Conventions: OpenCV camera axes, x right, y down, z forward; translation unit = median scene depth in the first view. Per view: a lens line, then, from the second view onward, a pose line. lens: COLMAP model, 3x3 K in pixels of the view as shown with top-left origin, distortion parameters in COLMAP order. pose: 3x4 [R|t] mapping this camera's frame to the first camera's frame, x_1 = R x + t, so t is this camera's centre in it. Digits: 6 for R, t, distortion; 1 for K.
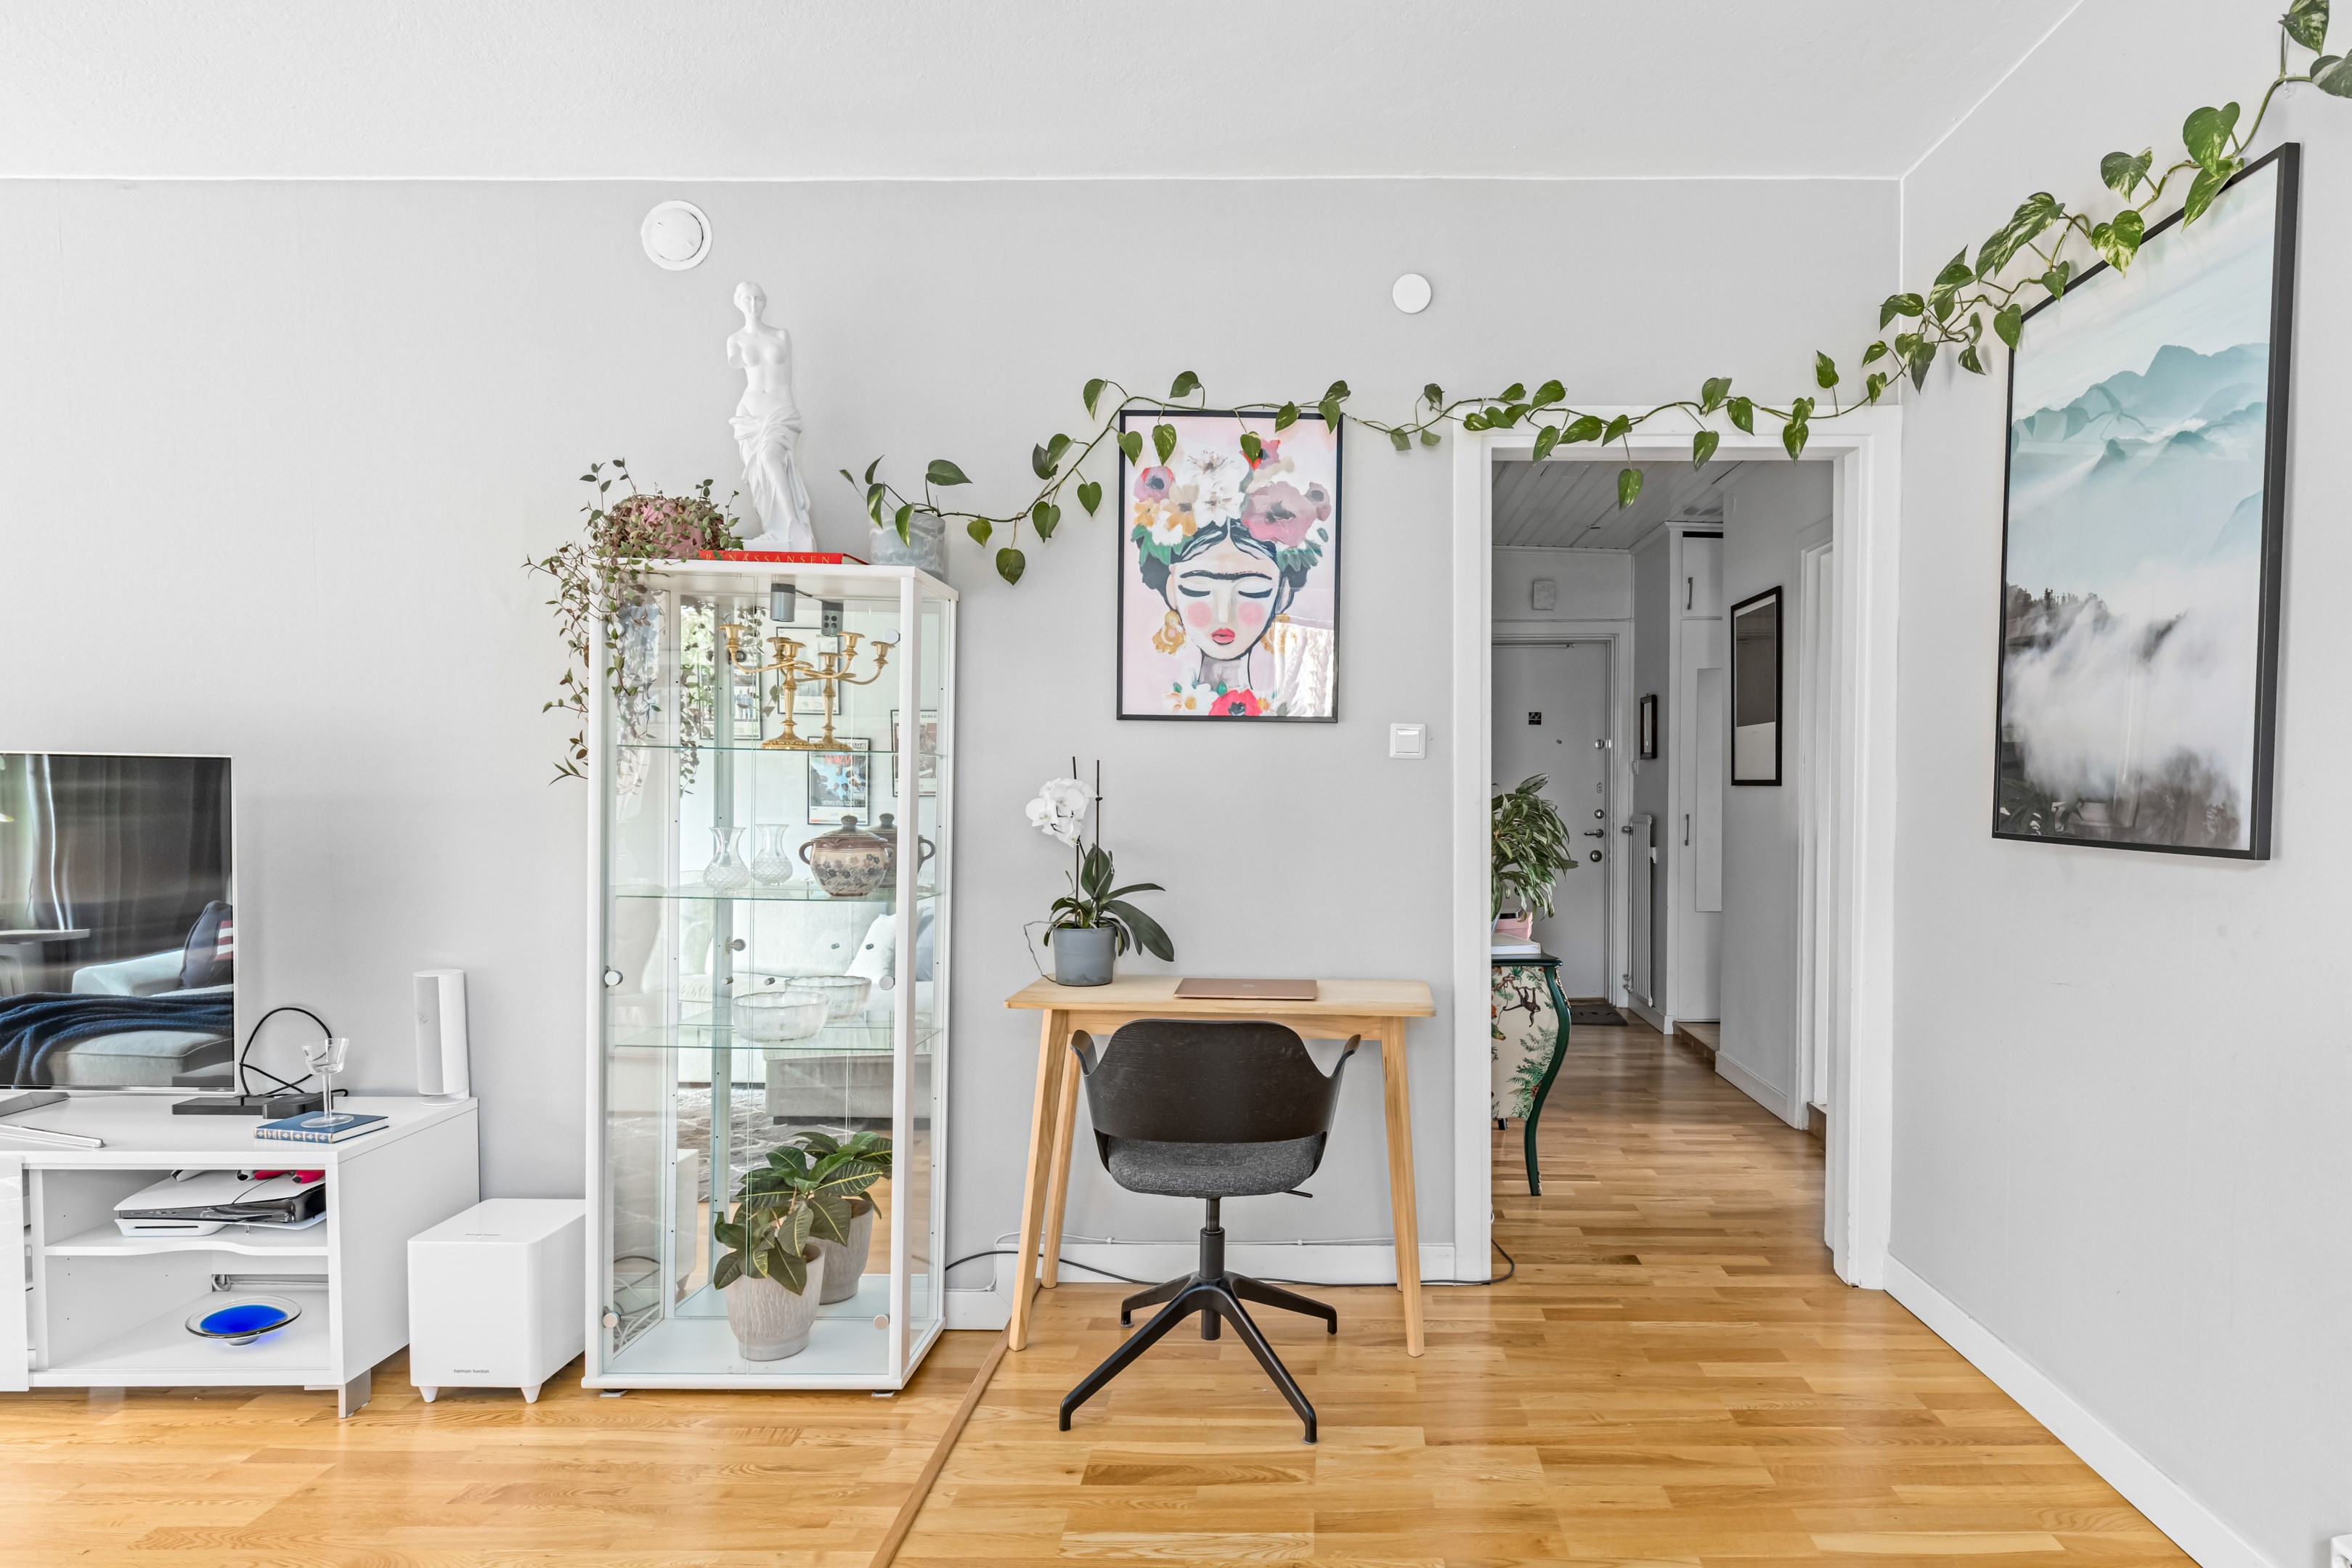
lens RADIAL K [[1203.1, 0, 1269.1], [0, 1203.1, 834.4], [0, 0, 1]] dist [-0.003138, -0.001655]
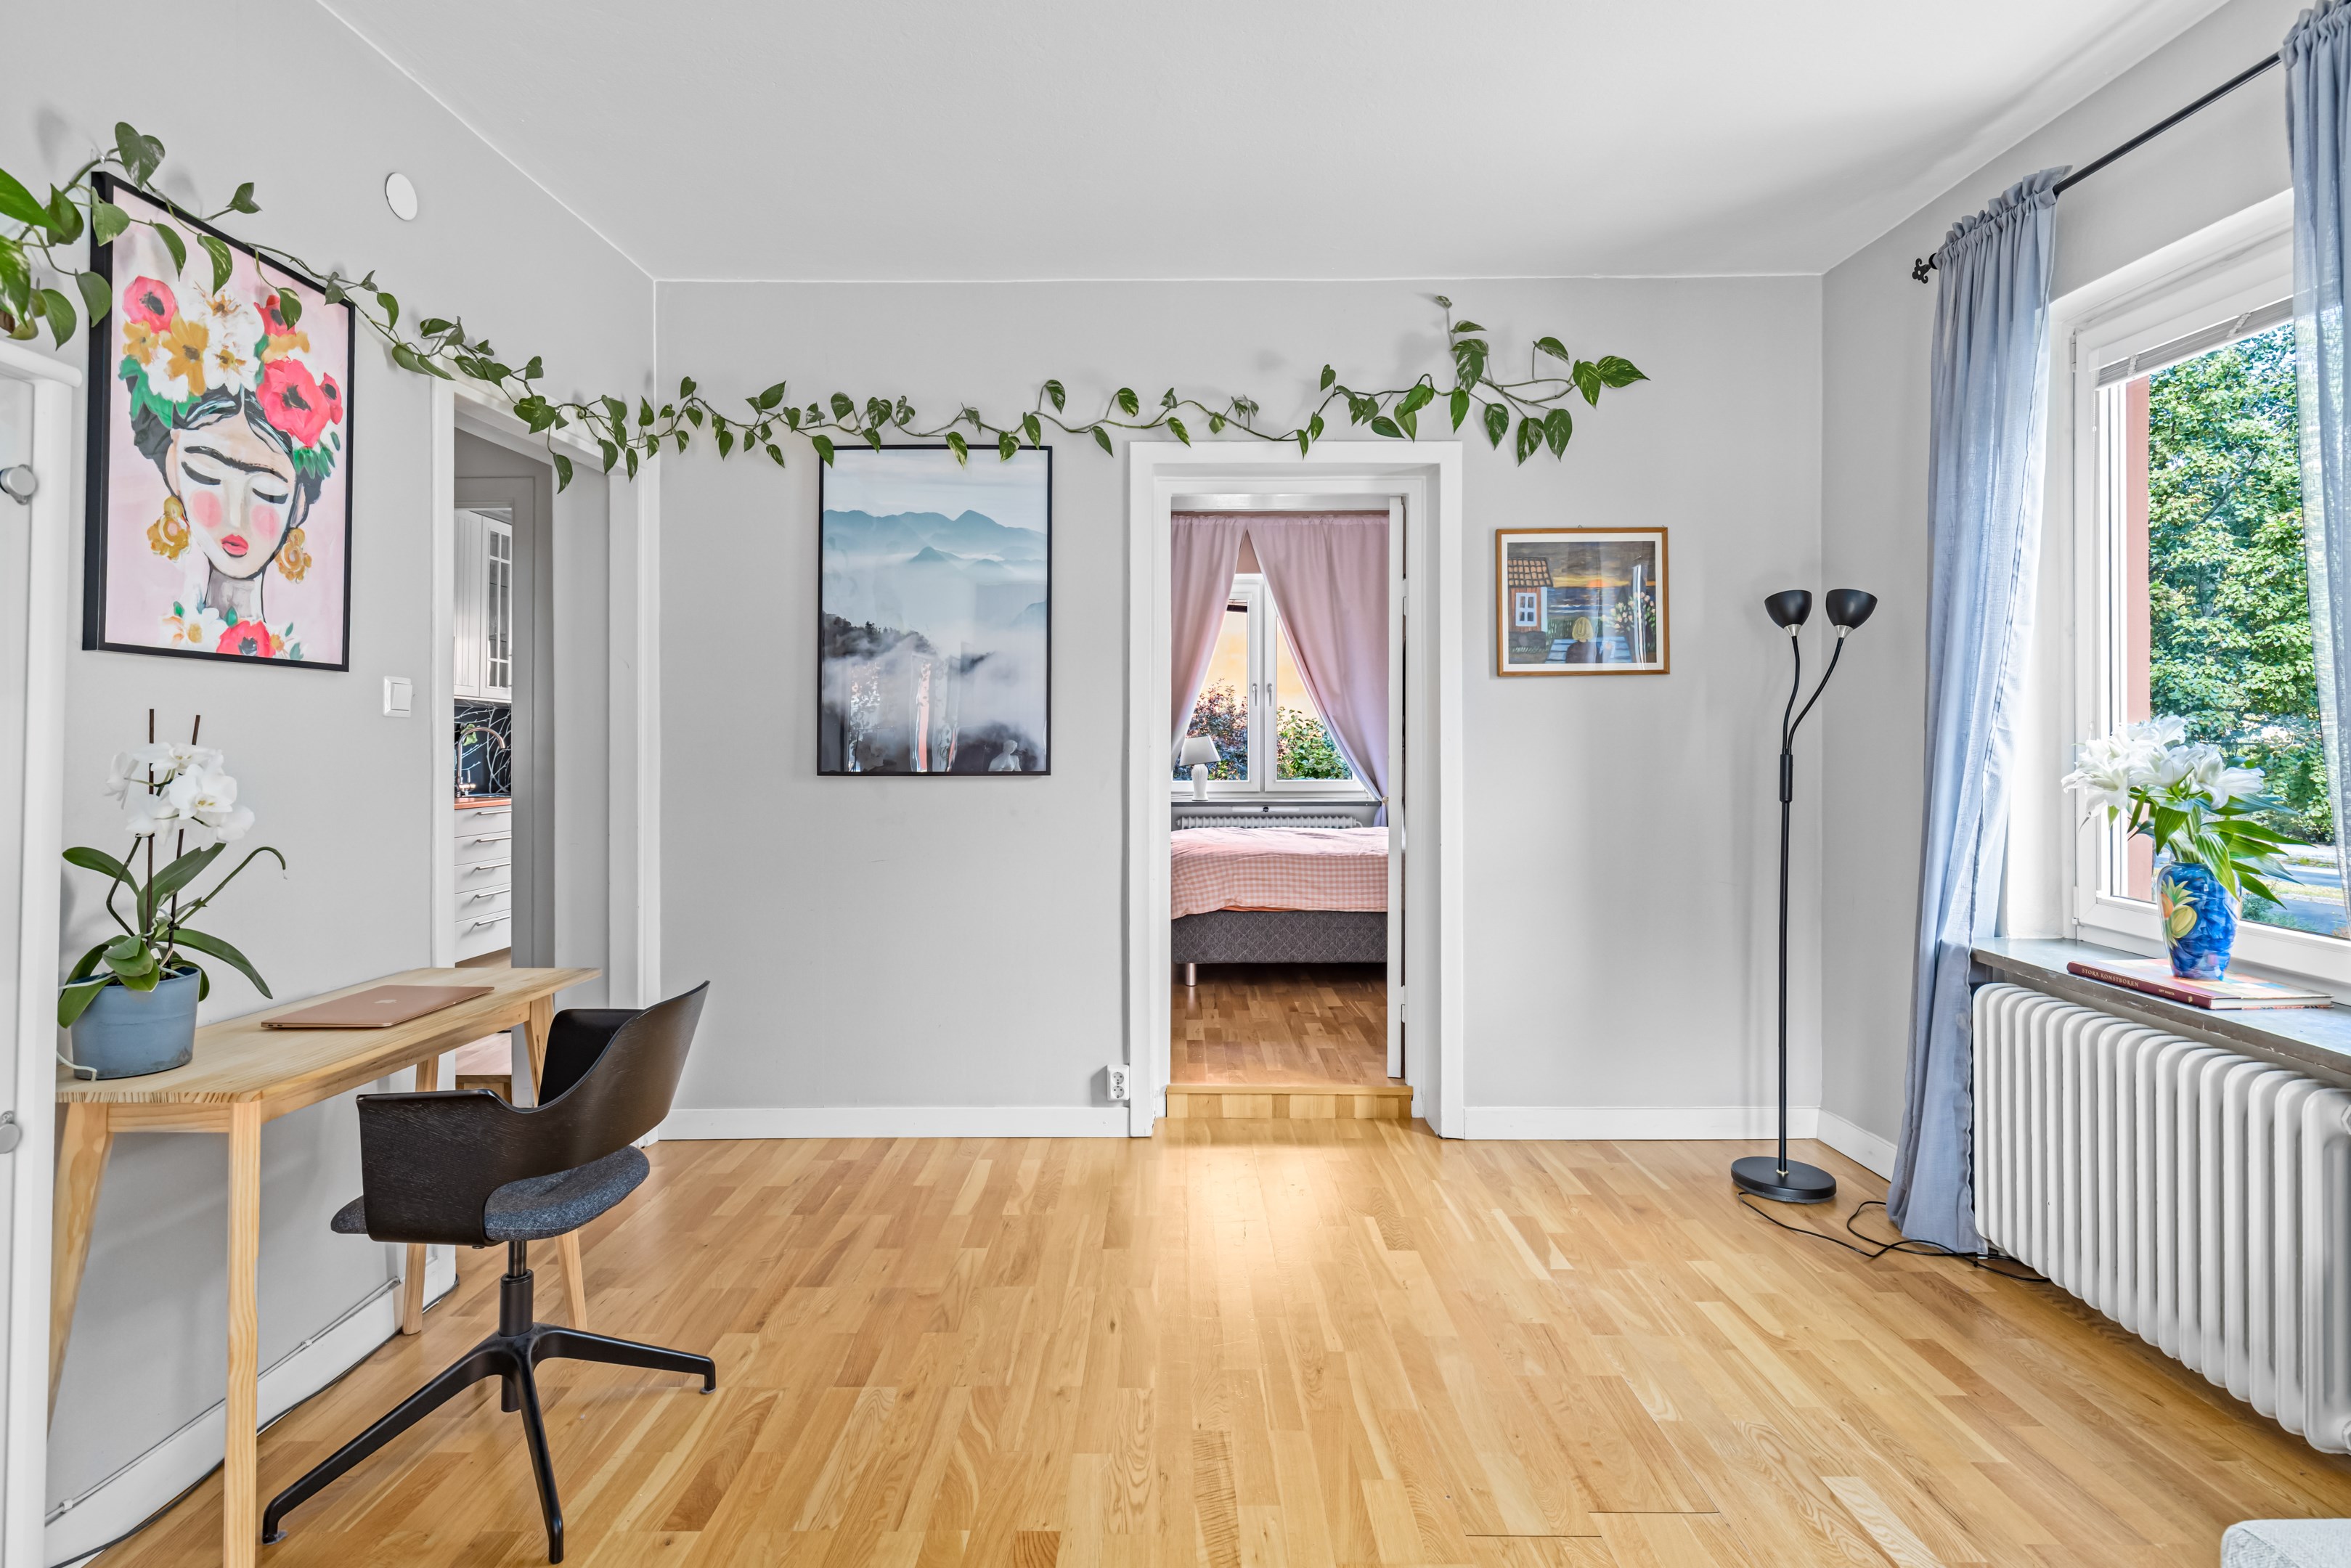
lens RADIAL K [[1125.8, 0, 1166.1], [0, 1125.8, 729.6], [0, 0, 1]] dist [-0.000019, -0.000452]
pose [[0.052207, 0.001903, 0.998634, -0.691035], [0.046785, 0.998896, -0.004349, -0.024769], [-0.997540, 0.046948, 0.052060, 0.412581]]
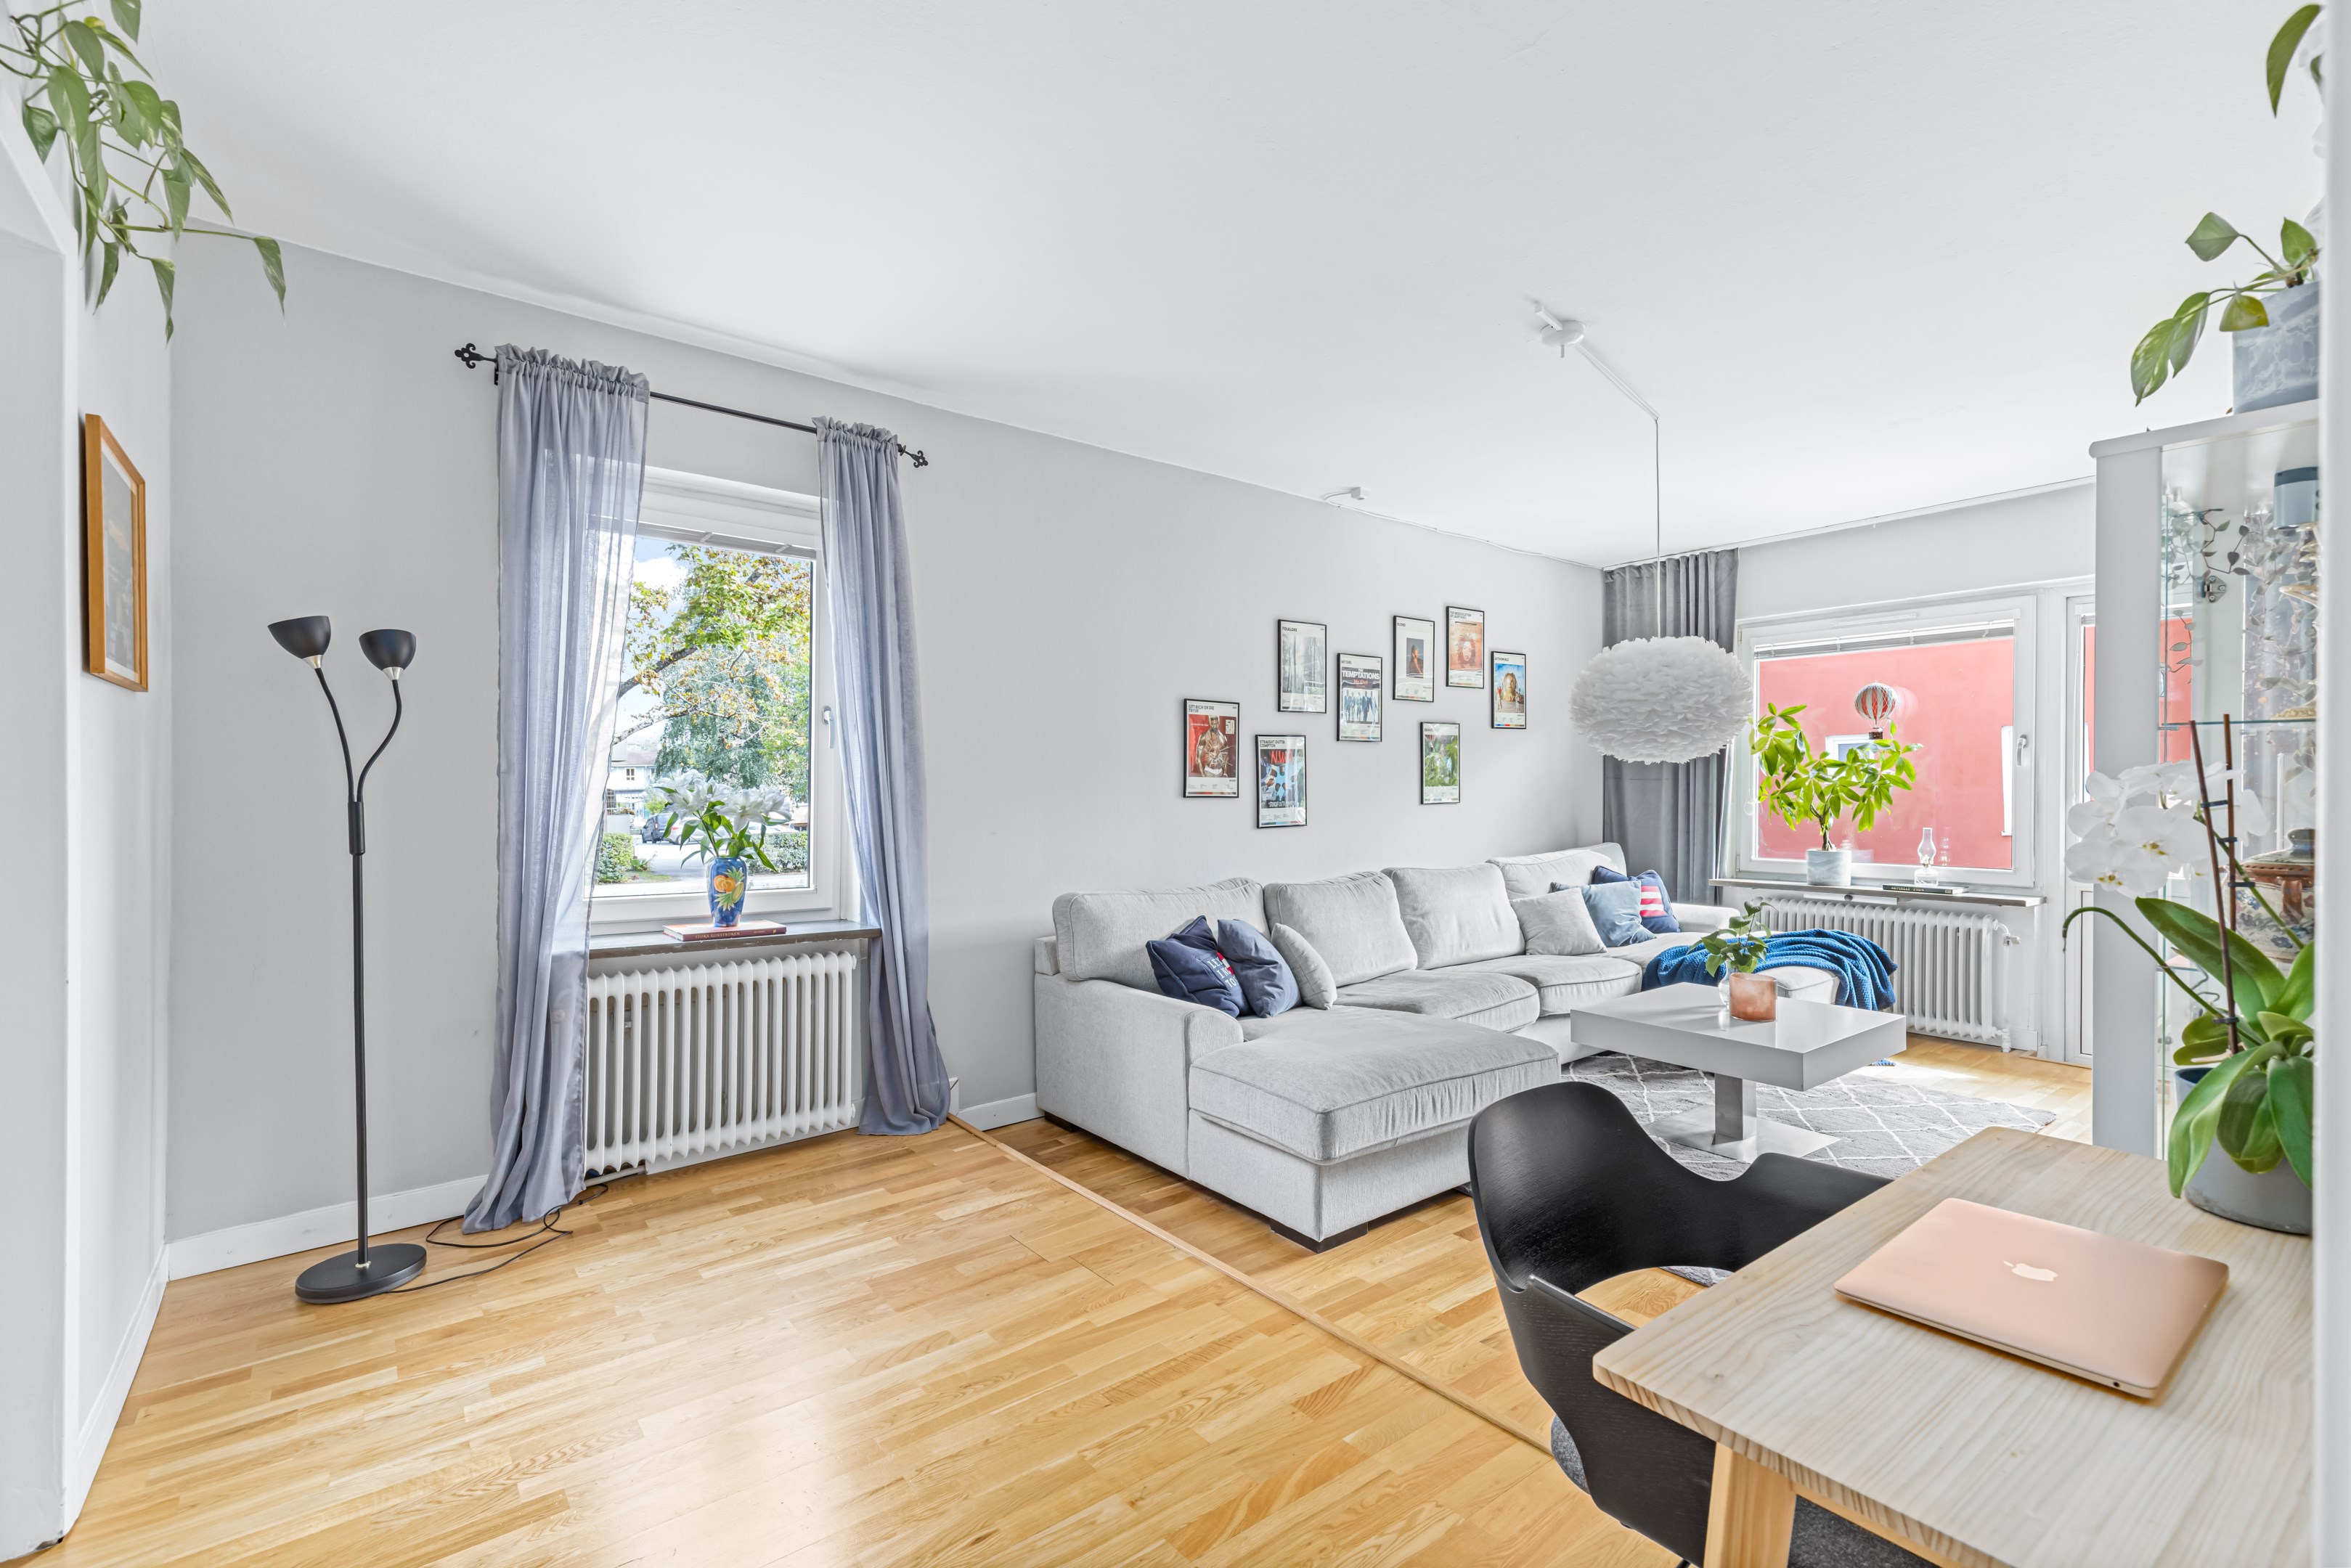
lens RADIAL K [[1062.8, 0, 1178.9], [0, 1062.8, 792.5], [0, 0, 1]] dist [0.004124, -0.000800]
pose [[-0.818639, 0.001389, -0.574307, 0.398903], [-0.026523, 0.998839, 0.040223, -0.041869], [0.573696, 0.048160, -0.817651, 1.055878]]
